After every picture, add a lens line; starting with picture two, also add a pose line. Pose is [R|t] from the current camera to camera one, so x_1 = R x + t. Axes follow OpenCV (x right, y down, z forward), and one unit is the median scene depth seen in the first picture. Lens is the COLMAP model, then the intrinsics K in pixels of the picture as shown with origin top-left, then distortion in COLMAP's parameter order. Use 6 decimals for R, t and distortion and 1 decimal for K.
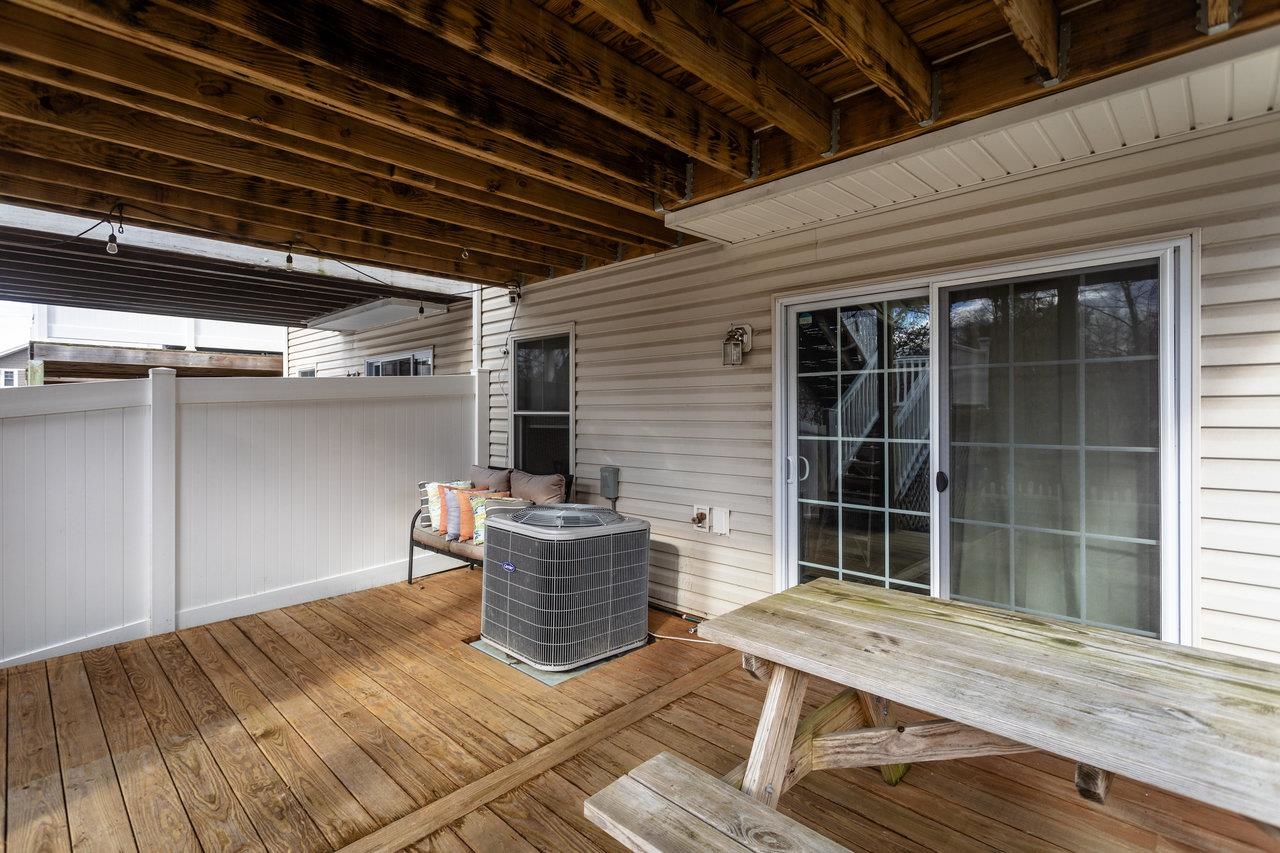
lens RADIAL K [[620.2, 0, 667.6], [0, 620.2, 405.9], [0, 0, 1]] dist [0.001335, 0.000393]
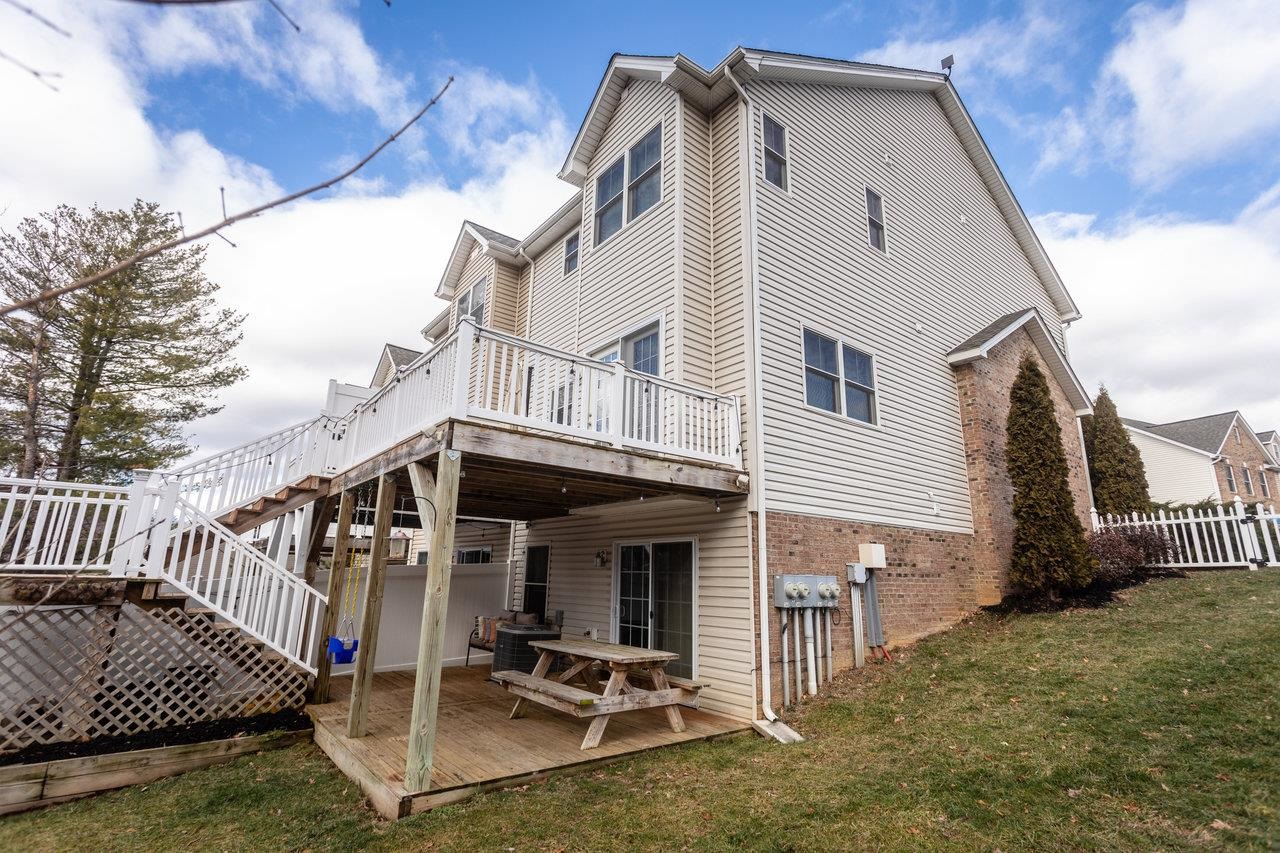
lens RADIAL K [[618.7, 0, 658.0], [0, 618.7, 416.4], [0, 0, 1]] dist [0.000244, -0.000503]
pose [[0.989776, -0.013878, -0.141957, 0.564215], [-0.021327, 0.969667, -0.243498, -0.041015], [0.141030, 0.244036, 0.959457, -1.190894]]
